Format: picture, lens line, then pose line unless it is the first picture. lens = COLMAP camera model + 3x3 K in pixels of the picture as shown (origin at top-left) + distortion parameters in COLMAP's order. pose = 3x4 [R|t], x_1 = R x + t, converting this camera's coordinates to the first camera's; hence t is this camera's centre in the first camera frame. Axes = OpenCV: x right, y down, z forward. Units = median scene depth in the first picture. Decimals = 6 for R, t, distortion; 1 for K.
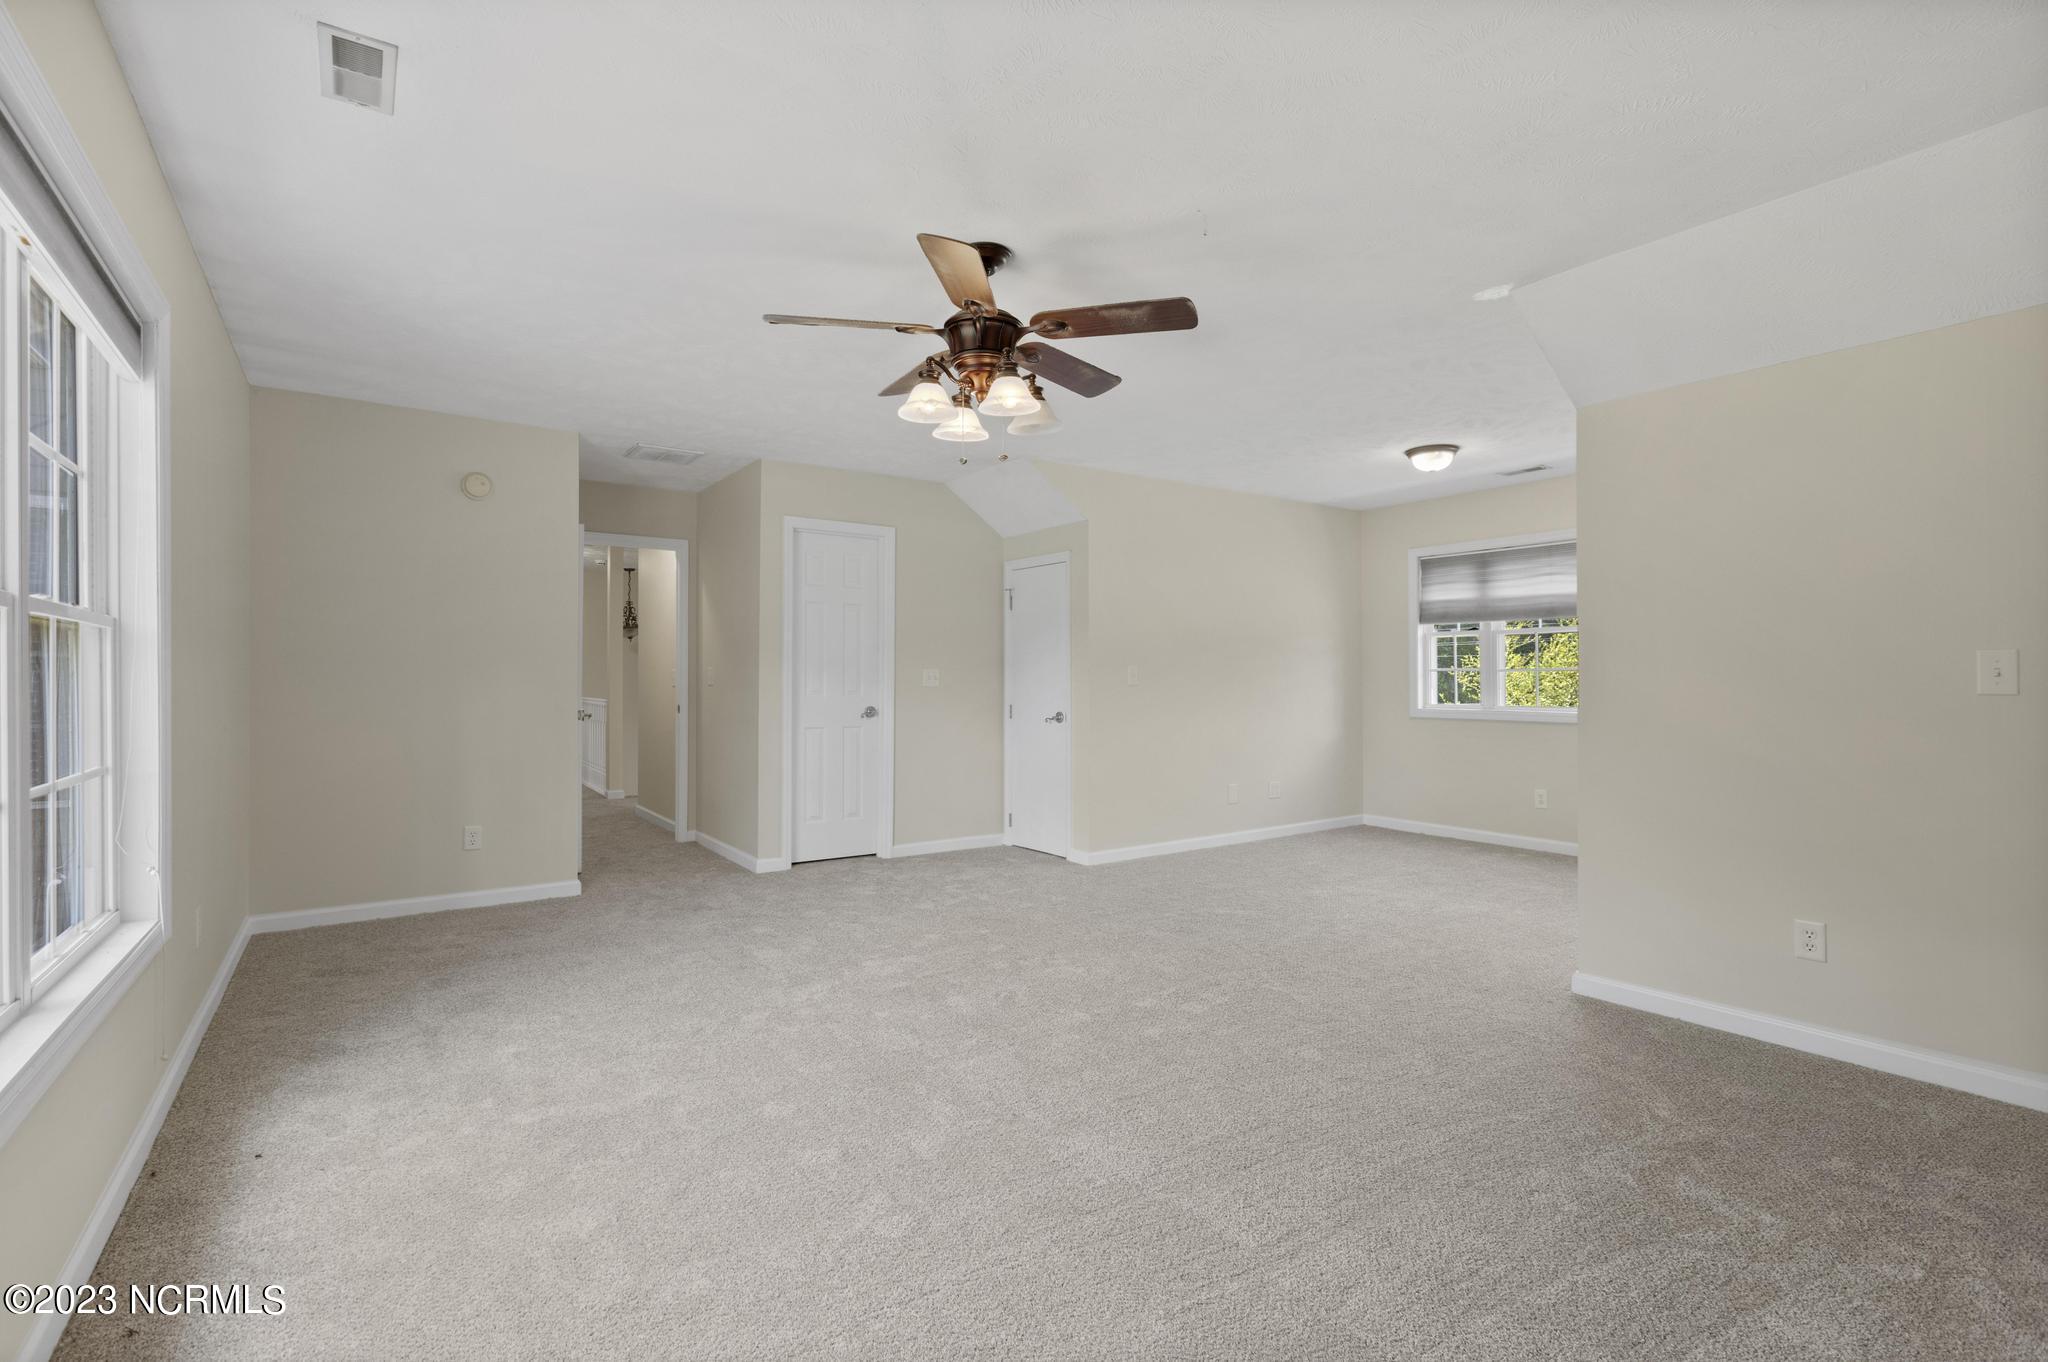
lens RADIAL K [[944.9, 0, 1027.9], [0, 944.9, 683.0], [0, 0, 1]] dist [-0.003112, -0.000134]
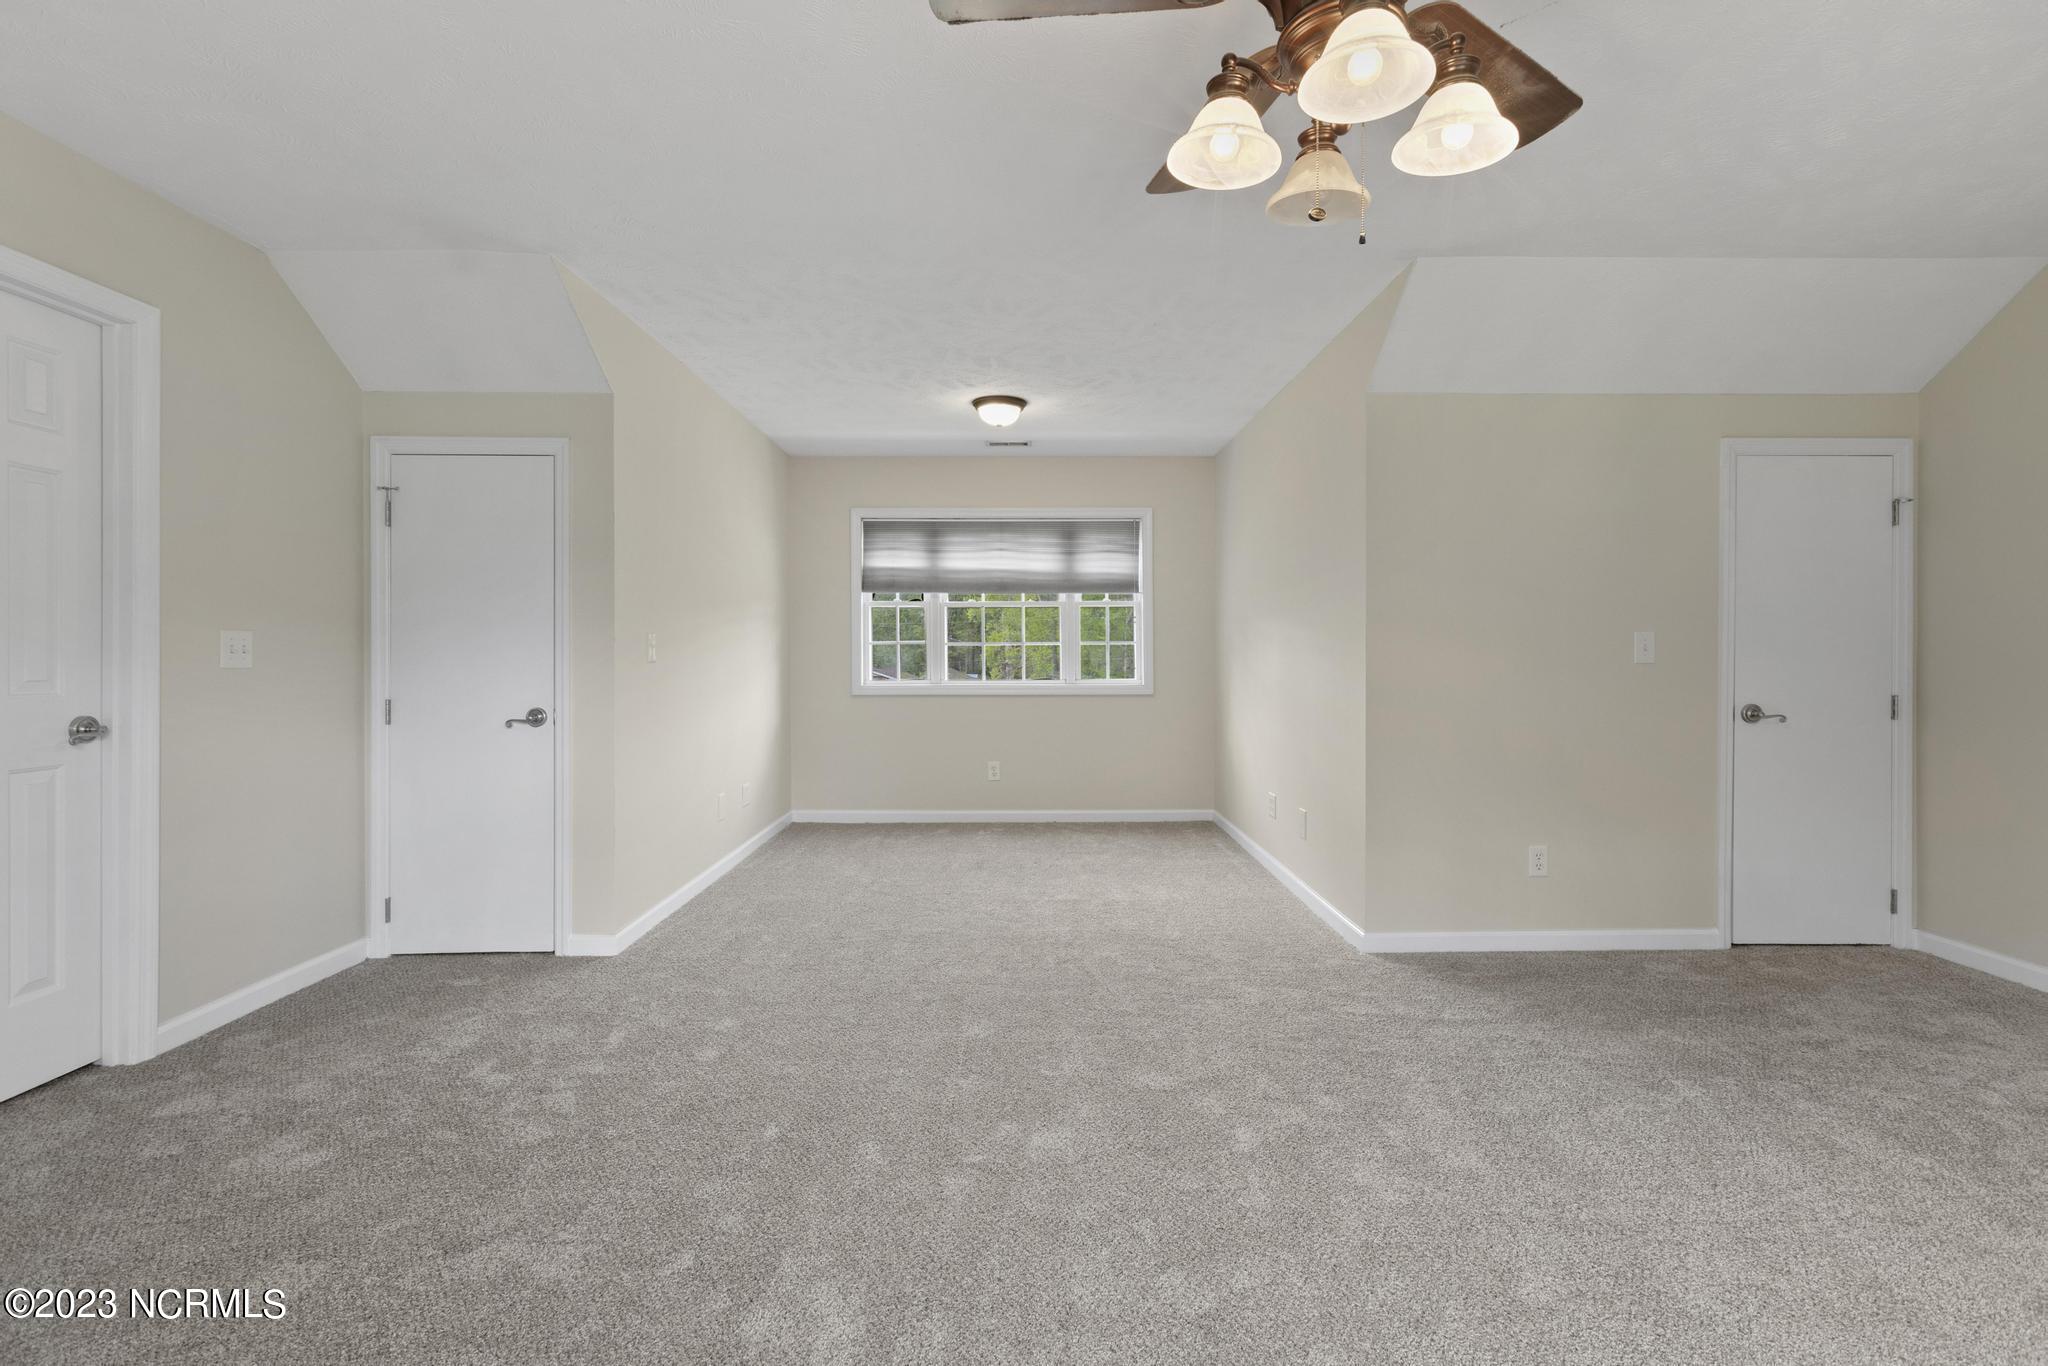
lens RADIAL K [[944.9, 0, 1026.1], [0, 944.9, 667.9], [0, 0, 1]] dist [-0.003112, -0.000134]
pose [[0.563481, -0.012942, 0.826028, -0.260811], [0.004267, 0.999910, 0.012755, -0.000962], [-0.826118, -0.003663, 0.563485, 0.386631]]
